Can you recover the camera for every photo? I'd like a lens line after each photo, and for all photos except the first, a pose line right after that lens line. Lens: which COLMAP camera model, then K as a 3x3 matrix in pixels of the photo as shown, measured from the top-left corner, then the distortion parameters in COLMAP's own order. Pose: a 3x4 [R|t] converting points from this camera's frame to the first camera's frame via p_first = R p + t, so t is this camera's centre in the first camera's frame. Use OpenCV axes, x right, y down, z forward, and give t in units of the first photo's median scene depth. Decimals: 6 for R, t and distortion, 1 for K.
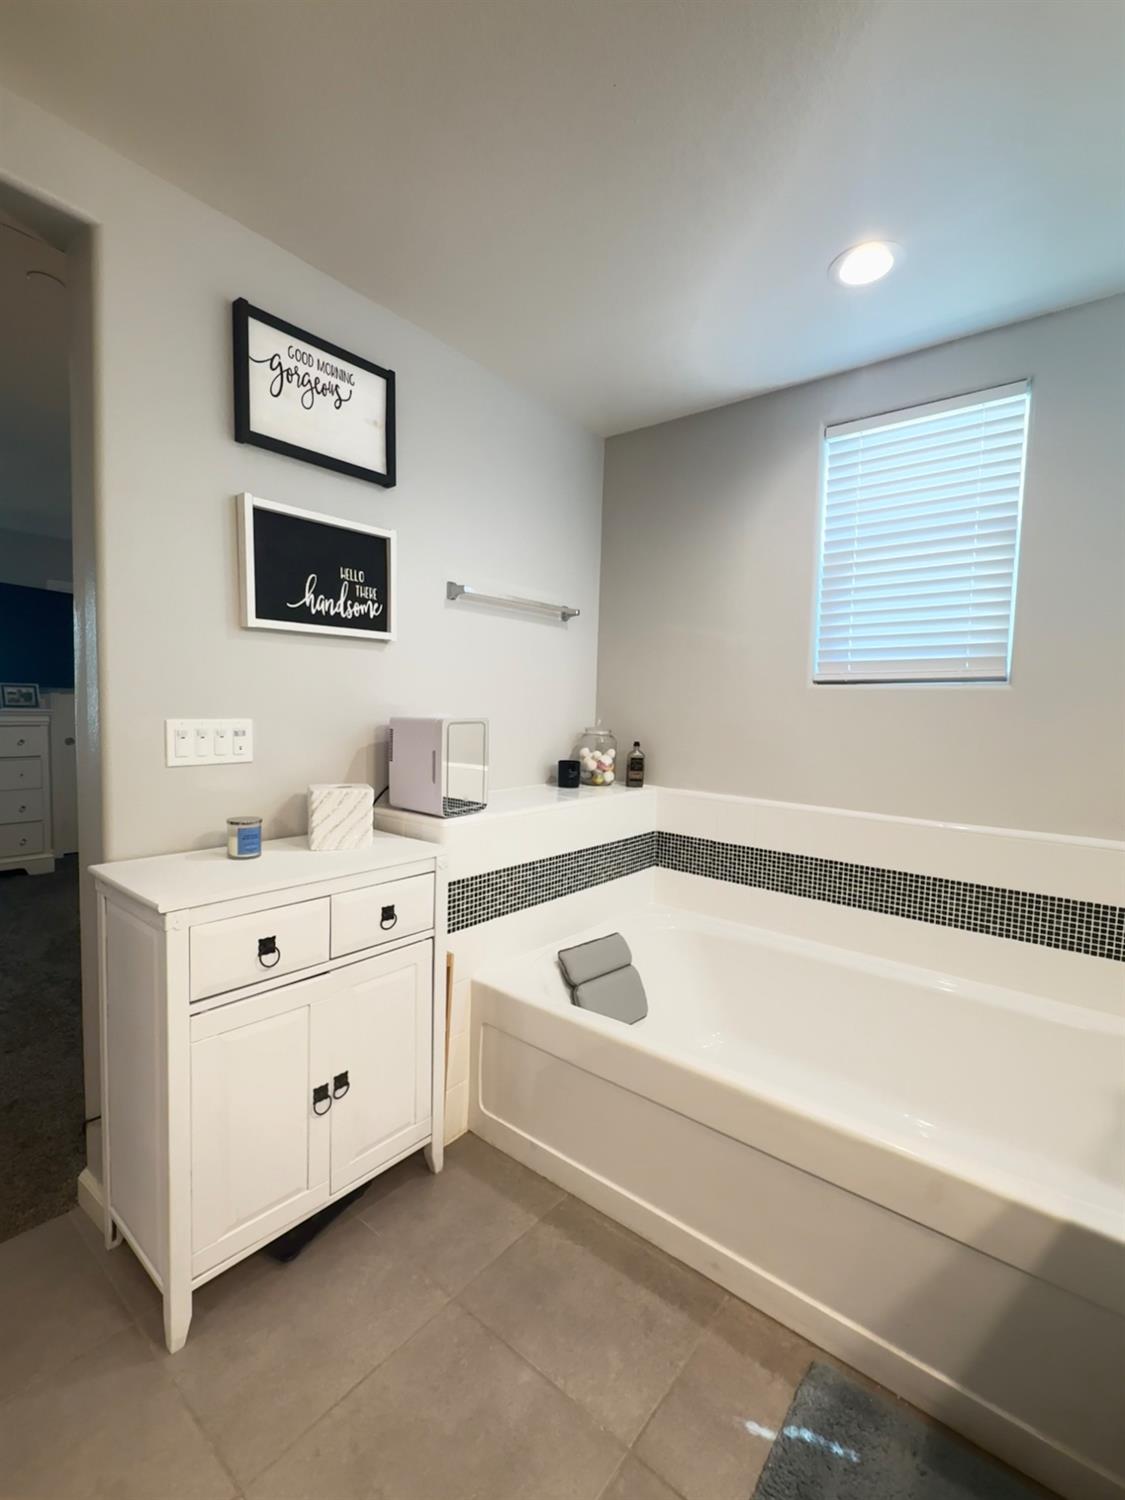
lens RADIAL K [[647.4, 0, 562.5], [0, 647.4, 750.0], [0, 0, 1]] dist [-0.001566, -0.000169]
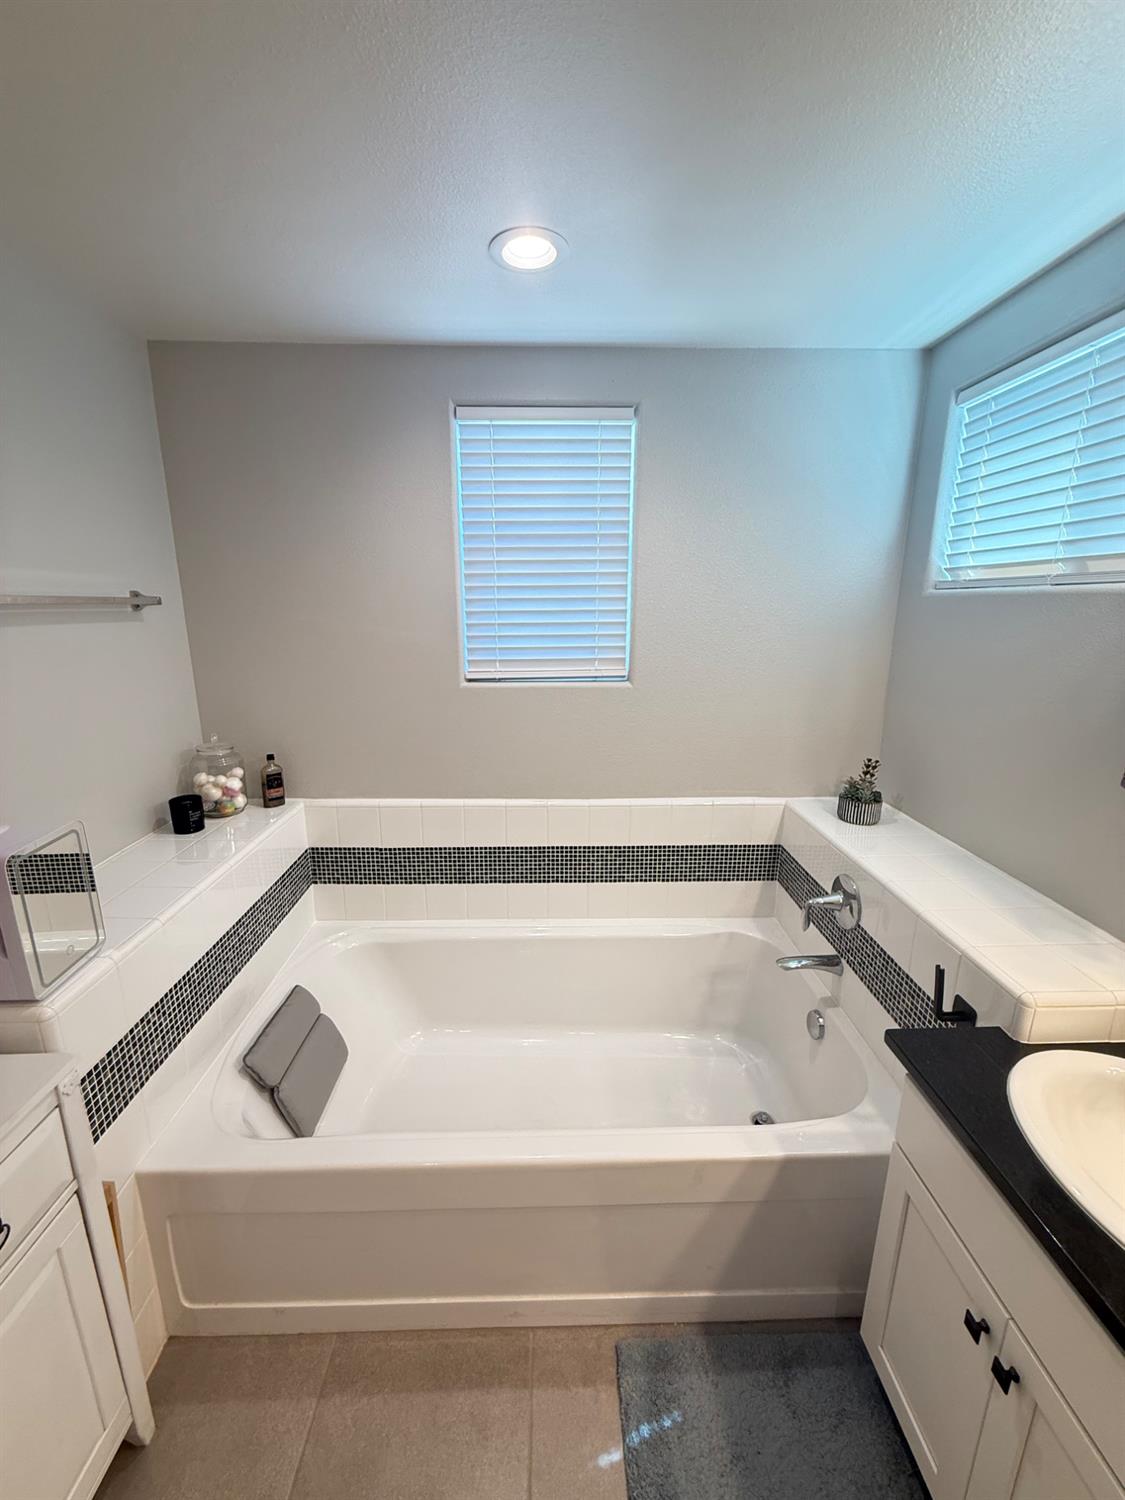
lens RADIAL K [[597.2, 0, 562.5], [0, 597.2, 750.0], [0, 0, 1]] dist [0.001230, -0.000326]
pose [[0.764771, -0.176559, 0.619639, -0.088442], [0.068176, 0.978497, 0.194668, -0.171159], [-0.640685, -0.106632, 0.760363, 0.197716]]
